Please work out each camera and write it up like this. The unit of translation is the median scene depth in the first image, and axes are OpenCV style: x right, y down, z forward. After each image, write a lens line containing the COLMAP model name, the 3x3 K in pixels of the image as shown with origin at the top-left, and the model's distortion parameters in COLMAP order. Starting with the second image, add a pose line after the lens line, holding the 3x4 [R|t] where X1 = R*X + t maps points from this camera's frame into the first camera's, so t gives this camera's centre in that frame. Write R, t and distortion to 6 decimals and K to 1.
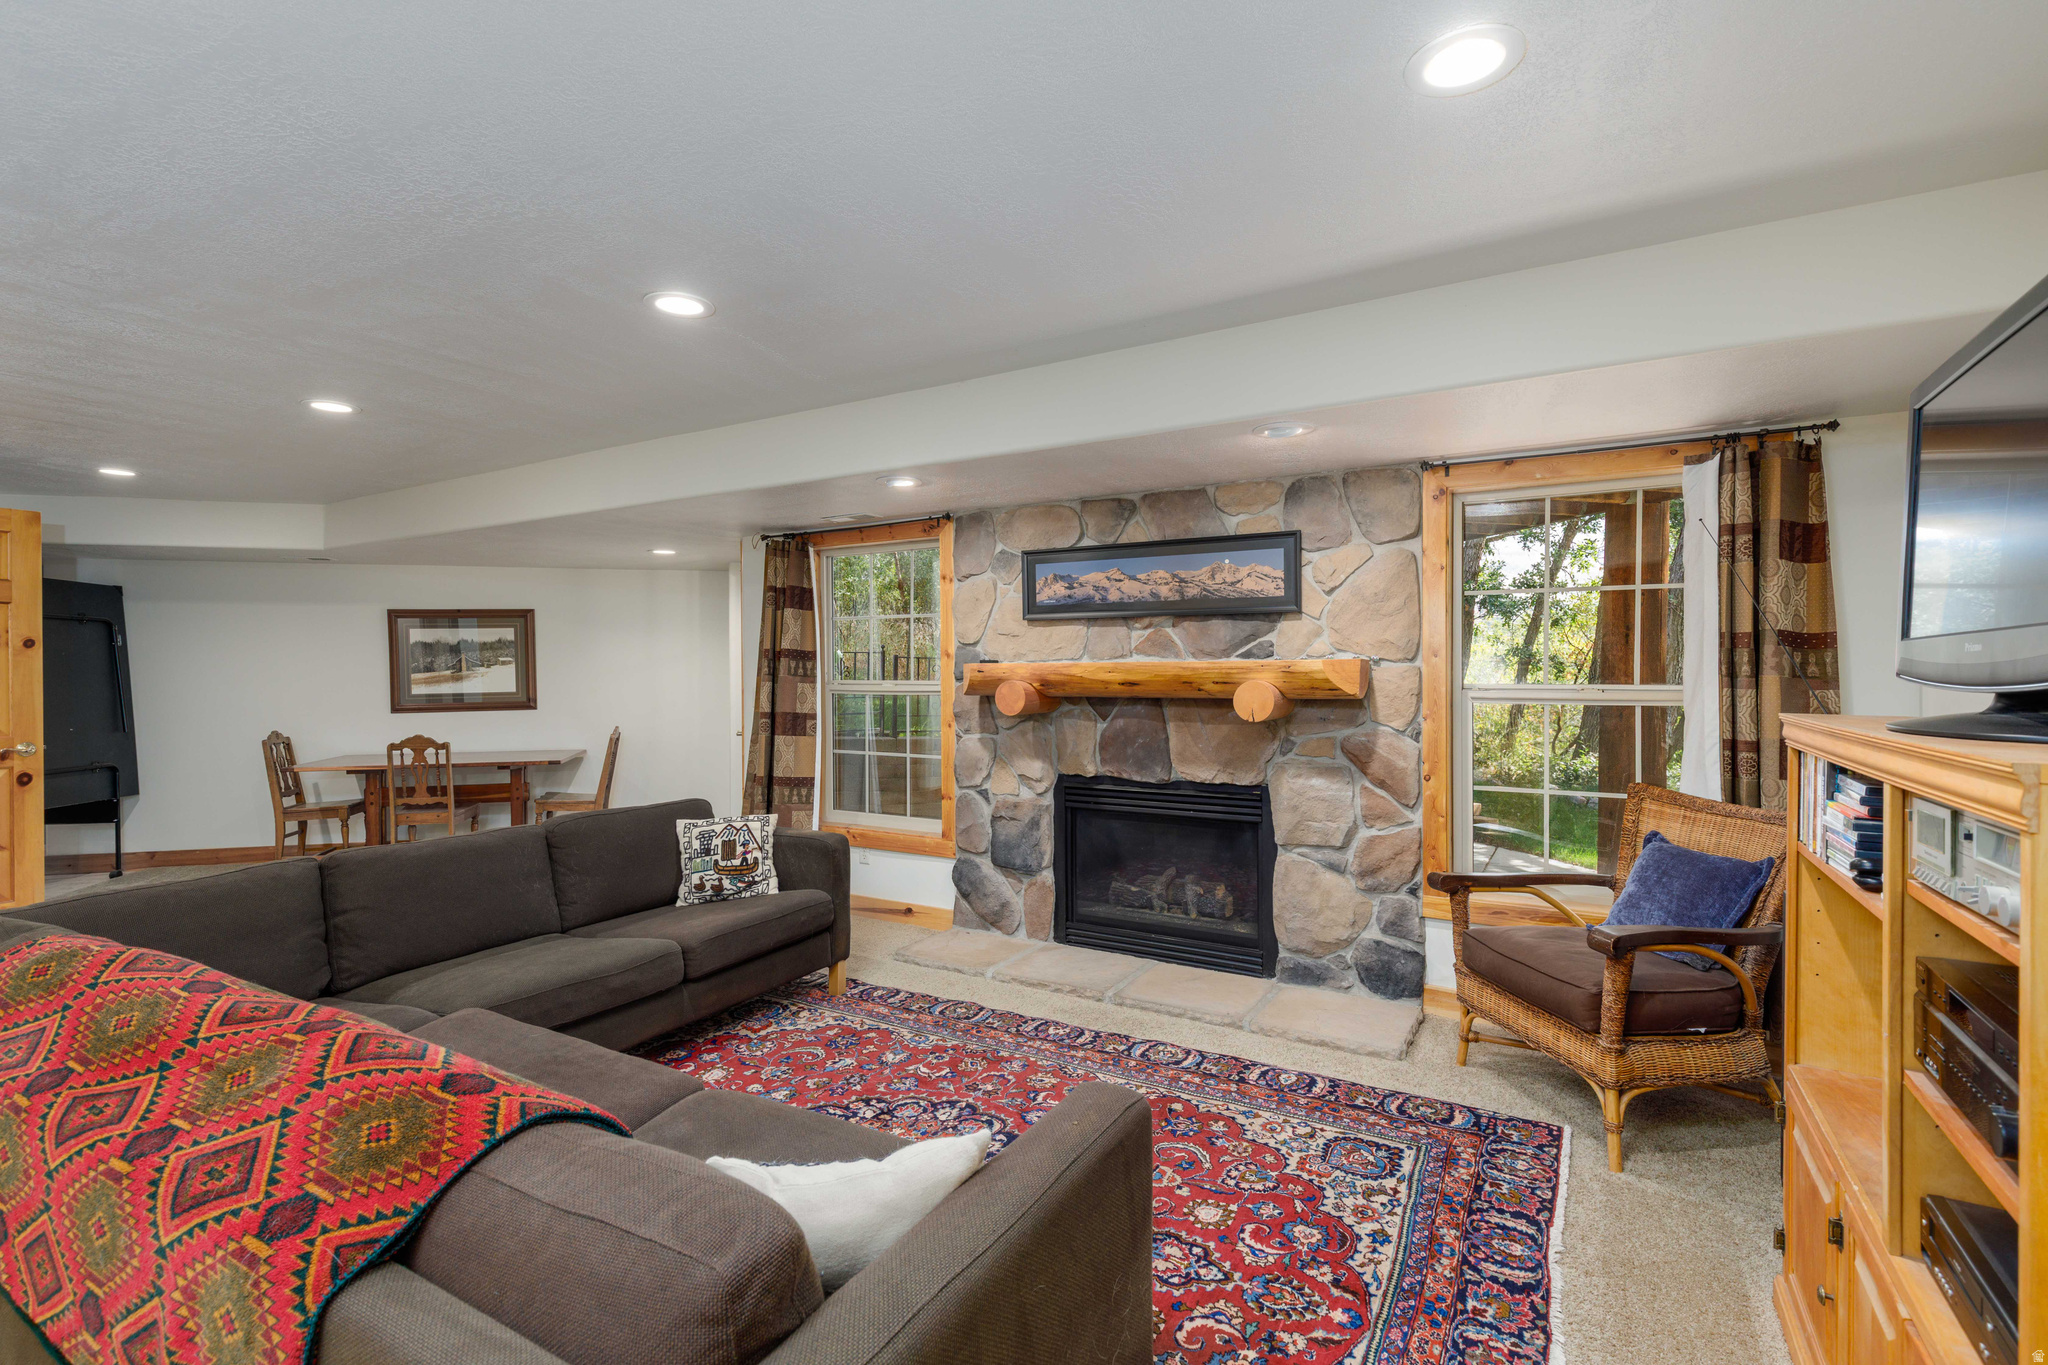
lens RADIAL K [[944.4, 0, 1052.4], [0, 944.4, 669.8], [0, 0, 1]] dist [0.019134, 0.000037]
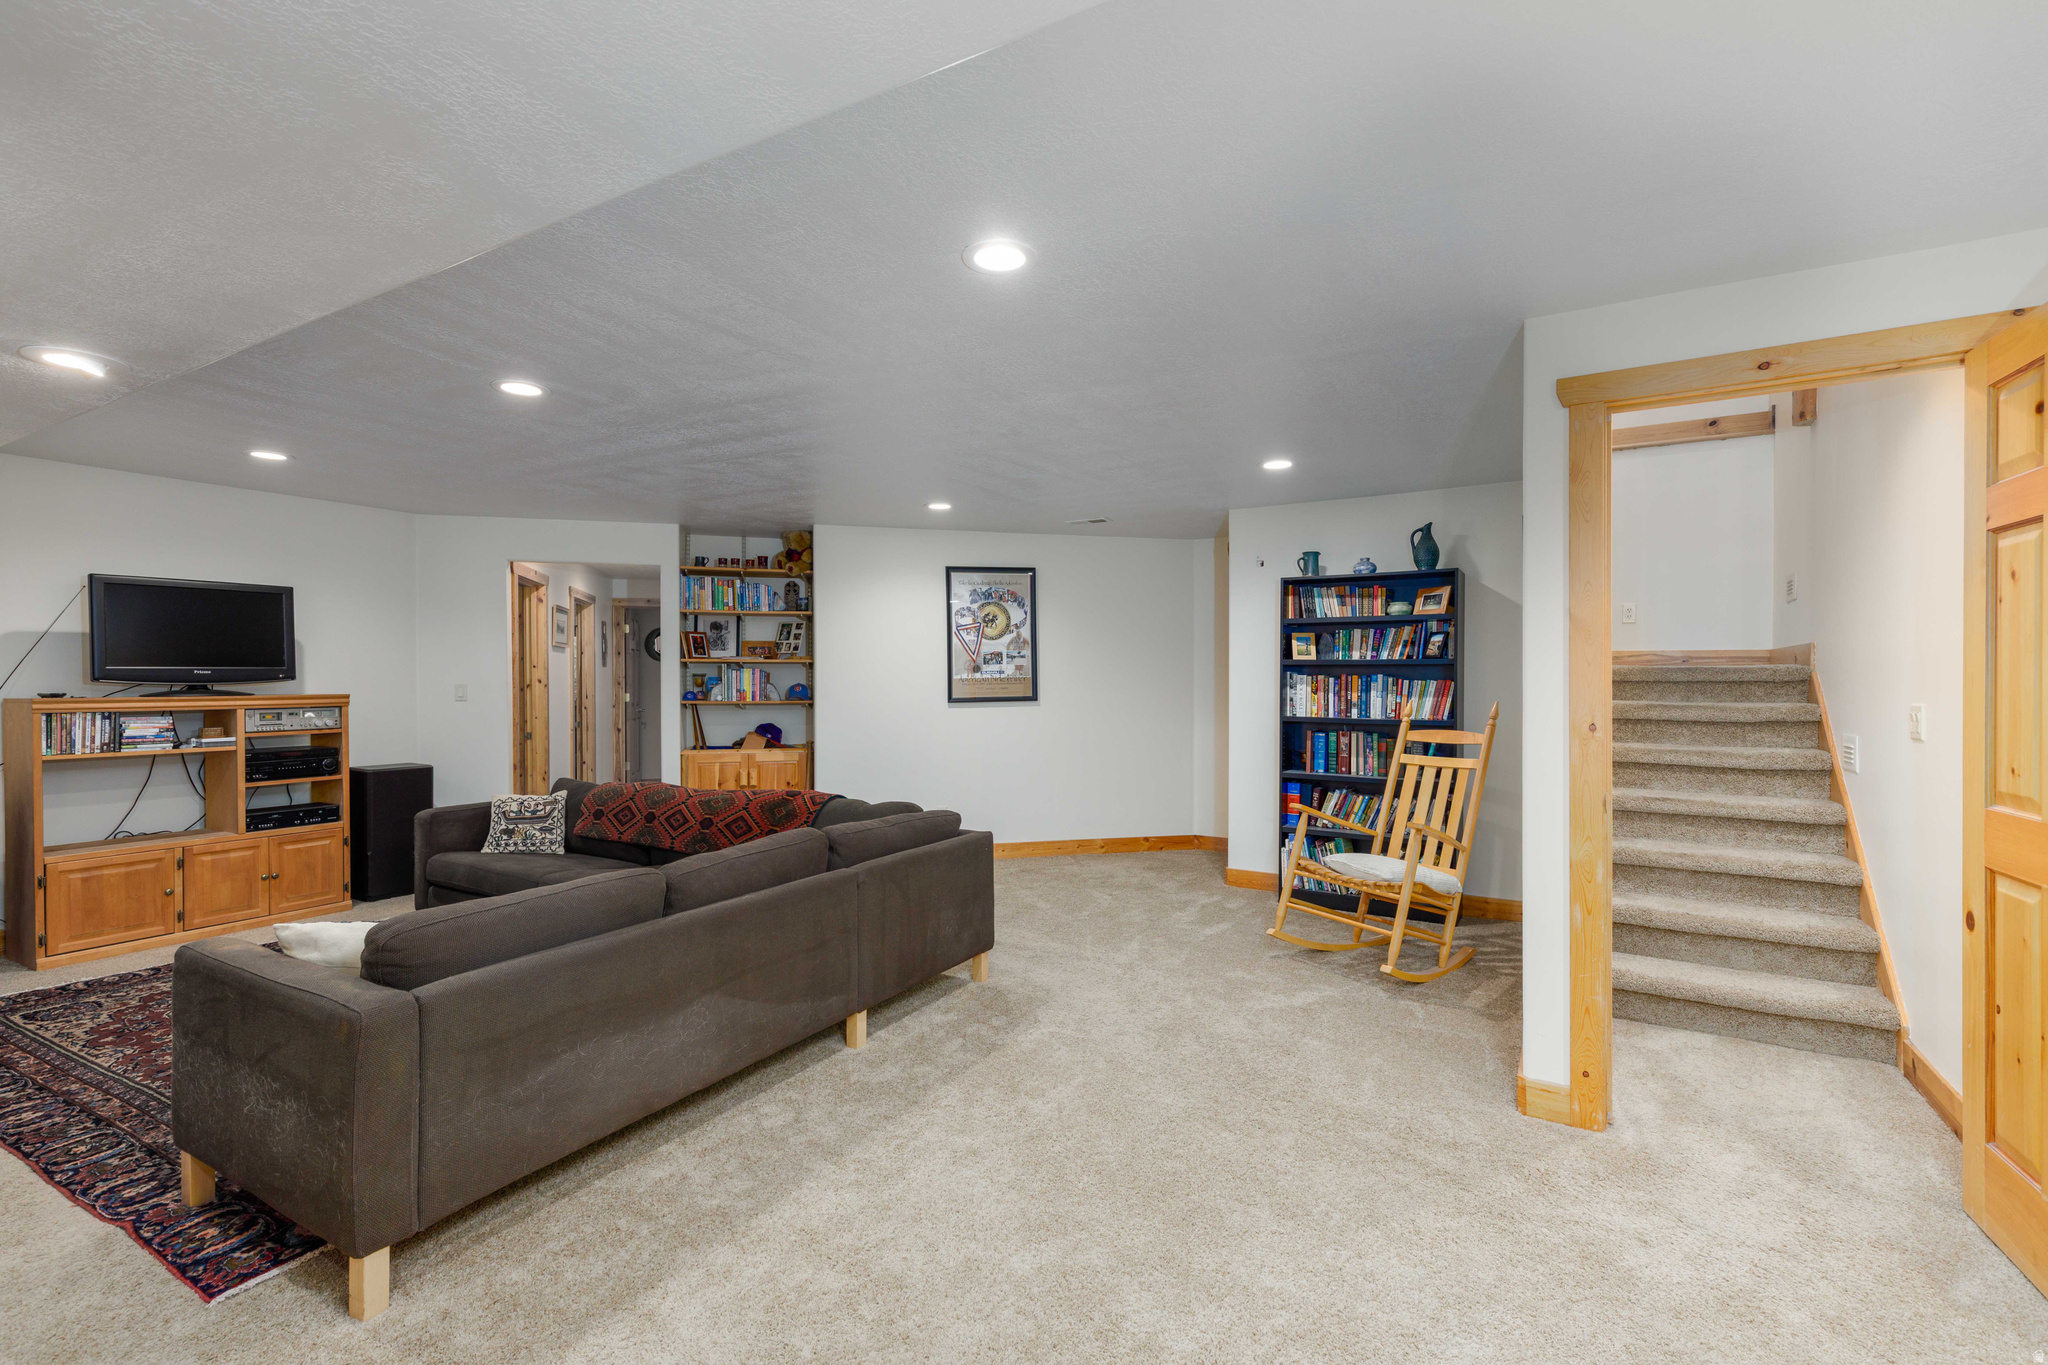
lens RADIAL K [[929.9, 0, 1018.0], [0, 929.9, 660.7], [0, 0, 1]] dist [0.003440, 0.001110]
pose [[-0.999842, 0.000347, 0.017766, -0.766414], [0.000029, 0.999840, -0.017902, -0.000651], [-0.017769, -0.017898, -0.999682, 1.589673]]
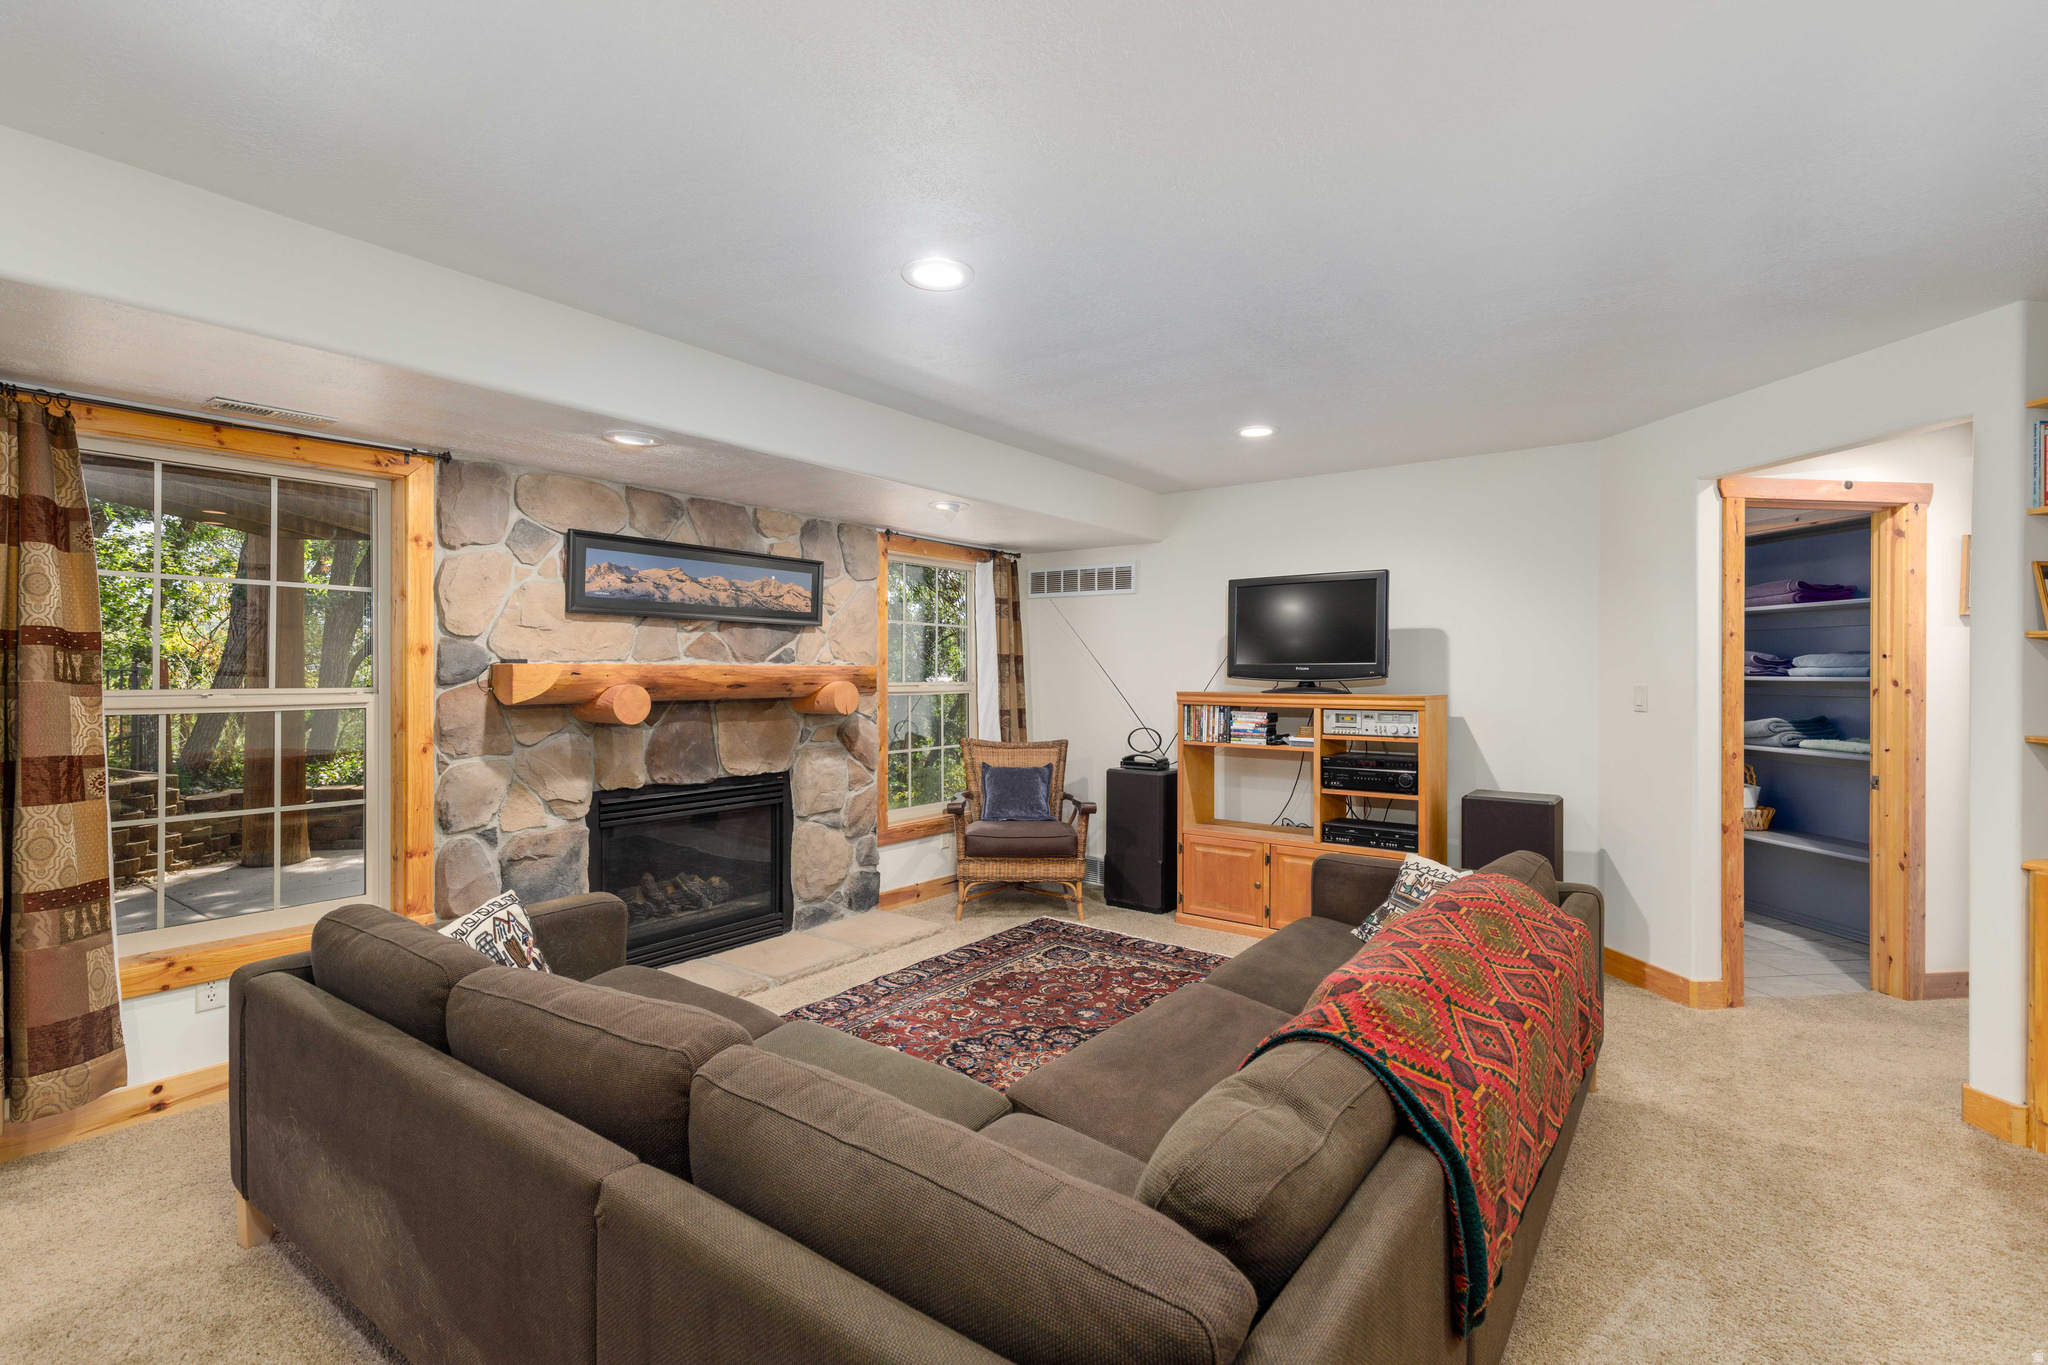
lens RADIAL K [[929.9, 0, 1018.0], [0, 929.9, 660.7], [0, 0, 1]] dist [0.003440, 0.001110]
pose [[0.124843, 0.013623, 0.992083, -0.905210], [-0.004231, 0.999904, -0.013198, -0.000775], [-0.992168, -0.002550, 0.124888, 0.575272]]
